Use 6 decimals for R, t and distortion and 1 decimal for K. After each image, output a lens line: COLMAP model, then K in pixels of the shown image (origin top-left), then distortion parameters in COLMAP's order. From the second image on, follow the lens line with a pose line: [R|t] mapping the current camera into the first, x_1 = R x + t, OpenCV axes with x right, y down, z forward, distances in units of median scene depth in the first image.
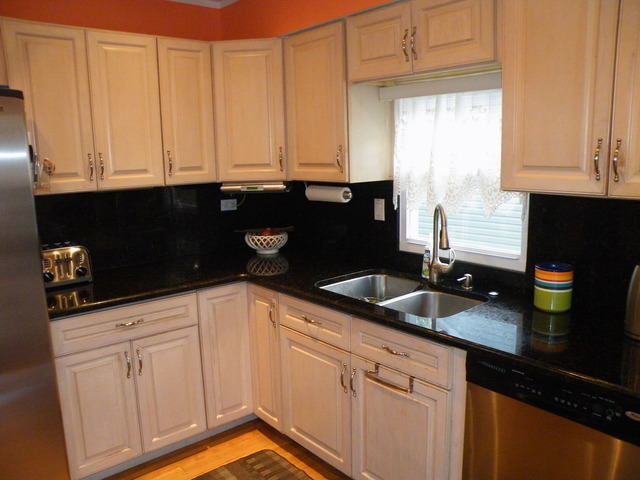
lens RADIAL K [[522.6, 0, 323.1], [0, 522.6, 242.2], [0, 0, 1]] dist [-0.150529, 0.137985]
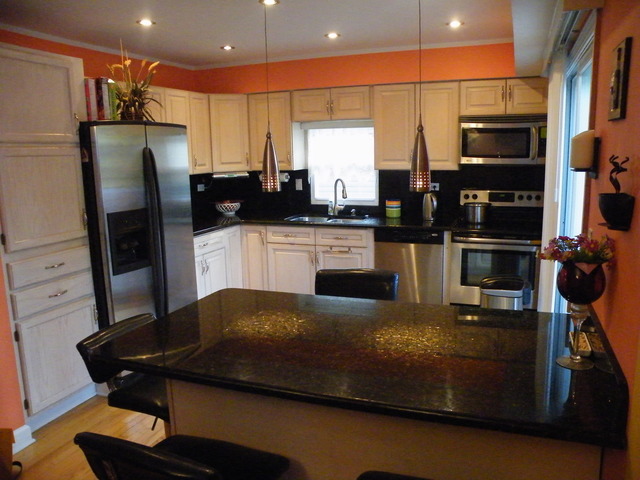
lens RADIAL K [[522.6, 0, 323.1], [0, 522.6, 242.2], [0, 0, 1]] dist [-0.150529, 0.137985]
pose [[0.873736, -0.079324, 0.479889, -0.845022], [0.086021, 0.996261, 0.008059, 0.158957], [-0.478734, 0.034239, 0.877292, -0.829212]]
